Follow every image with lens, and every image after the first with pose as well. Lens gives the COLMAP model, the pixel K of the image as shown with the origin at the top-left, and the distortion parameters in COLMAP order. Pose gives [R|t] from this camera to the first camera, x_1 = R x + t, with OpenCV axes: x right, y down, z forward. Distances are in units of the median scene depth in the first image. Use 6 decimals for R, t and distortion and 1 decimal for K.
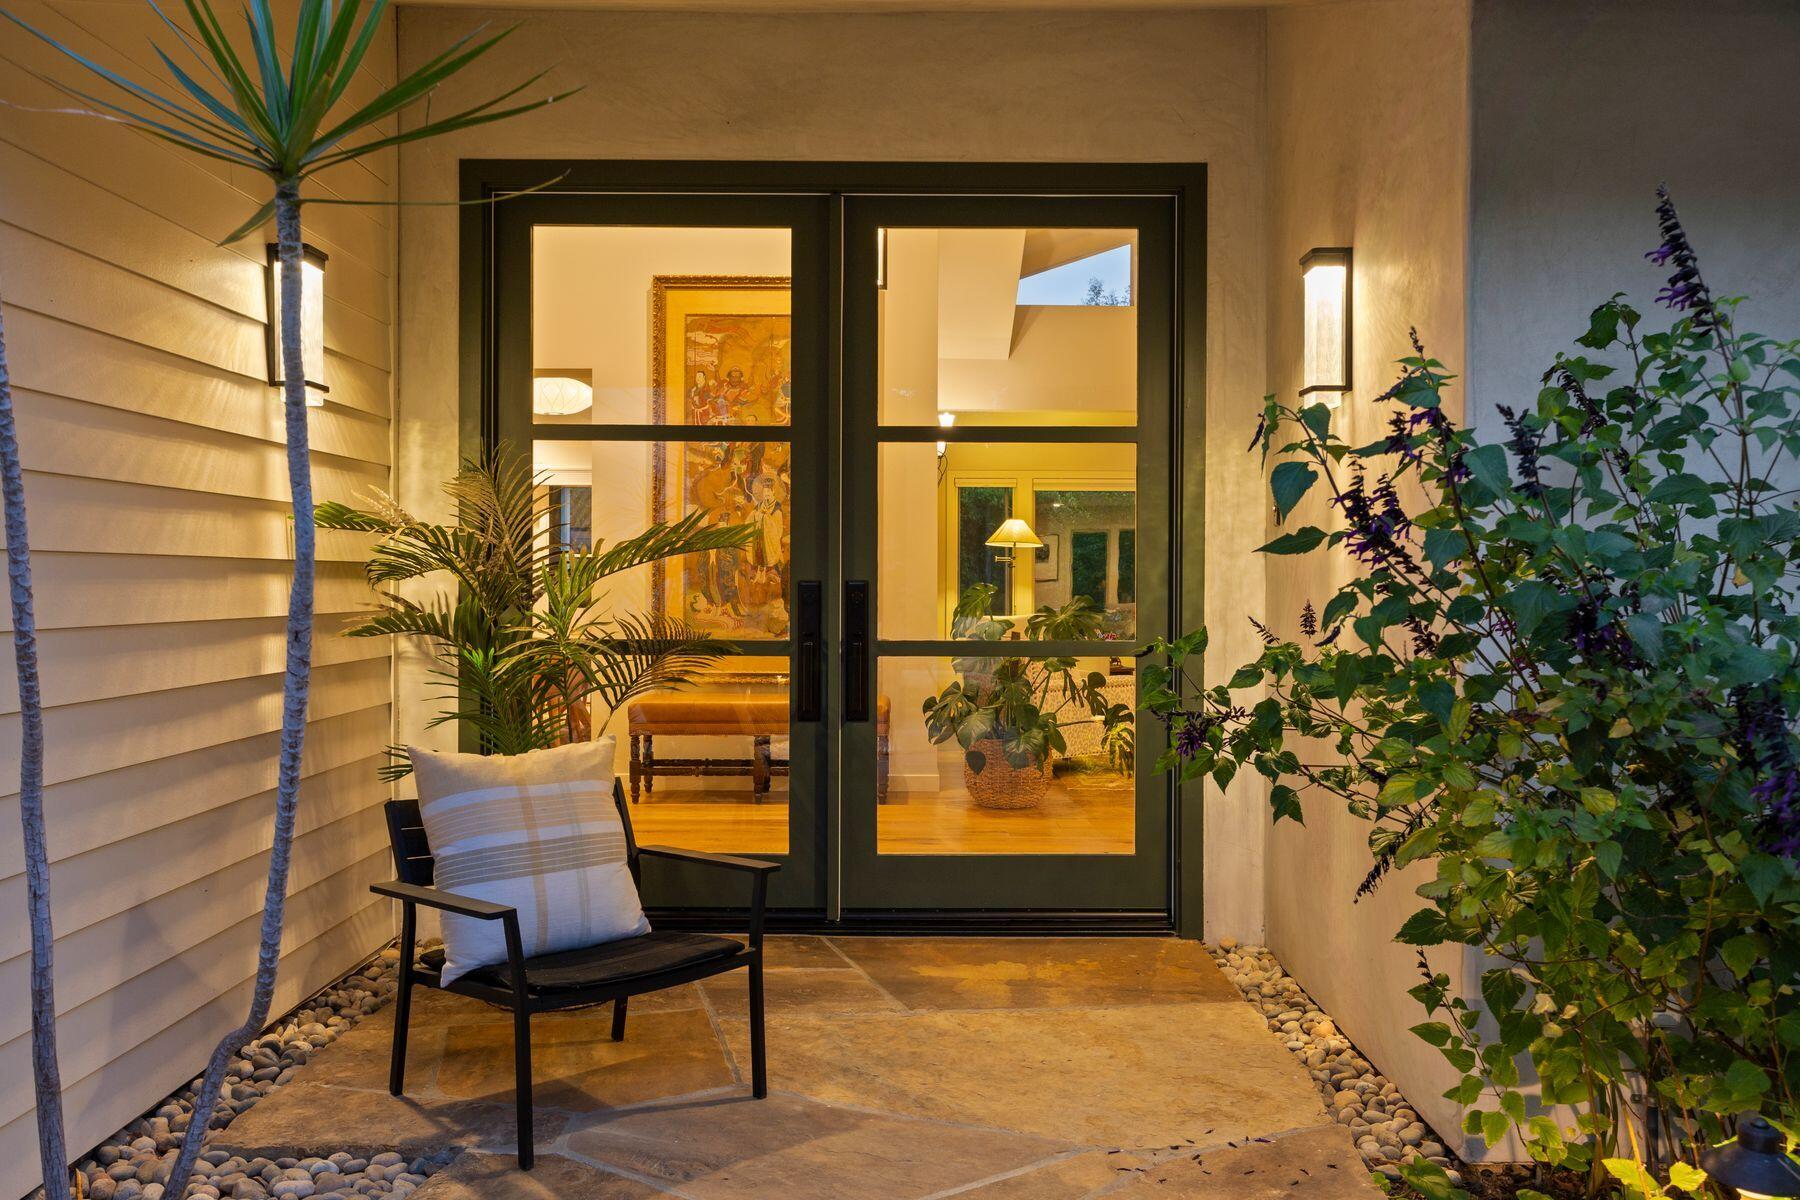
lens RADIAL K [[1443.8, 0, 900.0], [0, 1443.8, 600.0], [0, 0, 1]] dist [-0.008020, -0.000859]
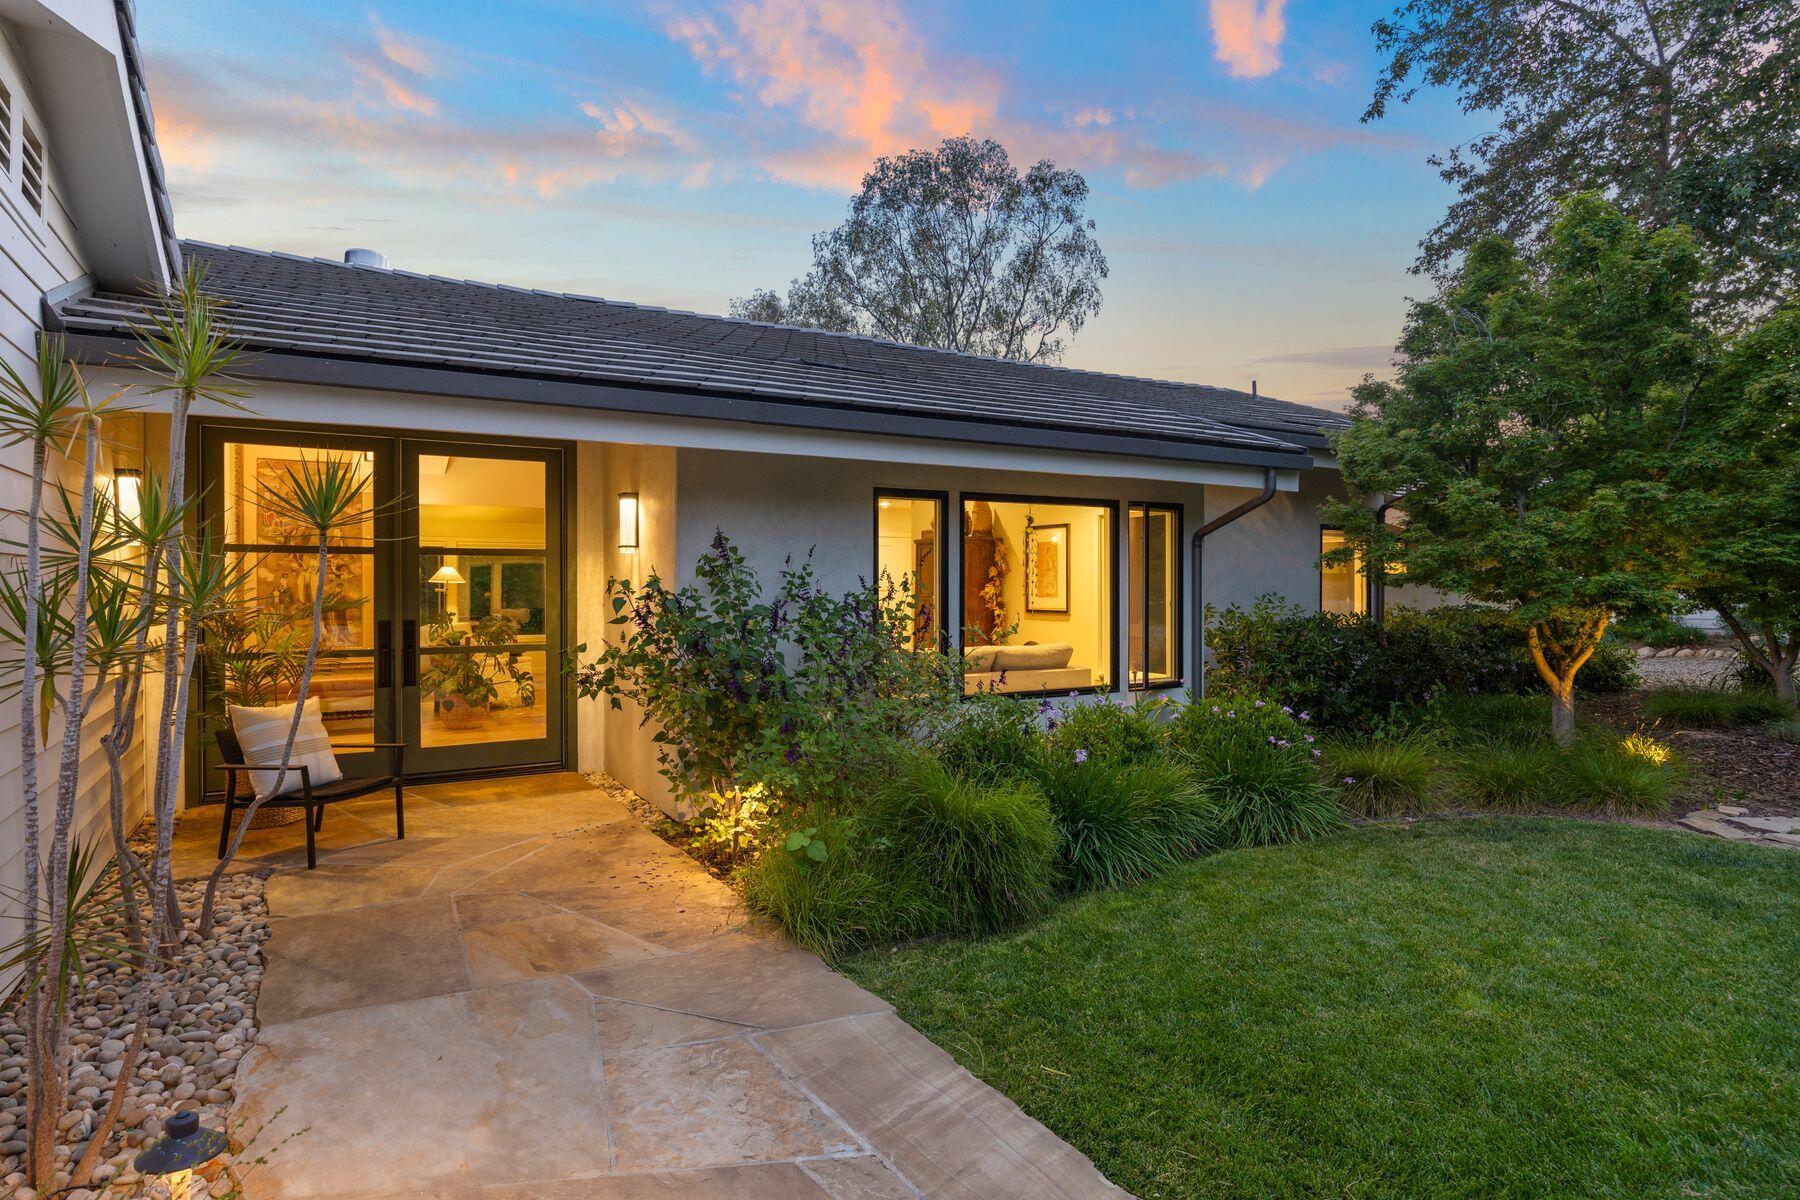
lens RADIAL K [[938.7, 0, 900.0], [0, 938.7, 600.0], [0, 0, 1]] dist [-0.002047, -0.000521]
pose [[0.843424, -0.007335, 0.537198, -0.236160], [0.006263, 0.999973, 0.003821, -0.063186], [-0.537211, 0.000142, 0.843448, -0.806512]]
